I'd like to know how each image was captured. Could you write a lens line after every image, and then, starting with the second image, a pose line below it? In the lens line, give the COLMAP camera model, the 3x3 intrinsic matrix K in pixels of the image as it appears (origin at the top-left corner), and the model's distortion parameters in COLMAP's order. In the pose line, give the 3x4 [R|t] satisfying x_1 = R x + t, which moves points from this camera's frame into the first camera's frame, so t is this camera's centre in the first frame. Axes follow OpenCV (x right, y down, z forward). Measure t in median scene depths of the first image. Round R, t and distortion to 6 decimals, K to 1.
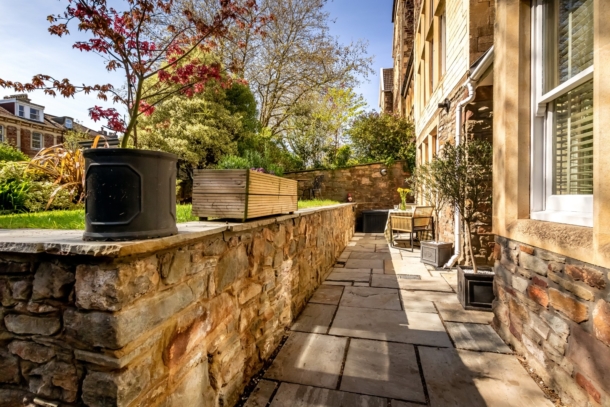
lens RADIAL K [[280.7, 0, 306.5], [0, 280.7, 194.7], [0, 0, 1]] dist [0.000072, 0.000018]
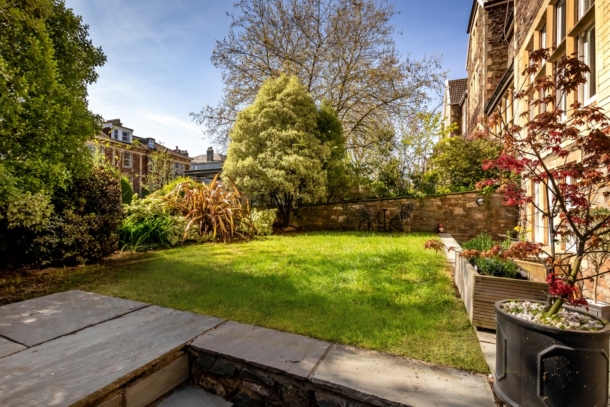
lens RADIAL K [[280.2, 0, 309.4], [0, 280.2, 204.9], [0, 0, 1]] dist [0.004844, 0.000449]
pose [[0.987389, 0.020938, -0.156923, -0.139560], [-0.022329, 0.999725, -0.007110, -0.052421], [0.156731, 0.010525, 0.987585, -0.006266]]
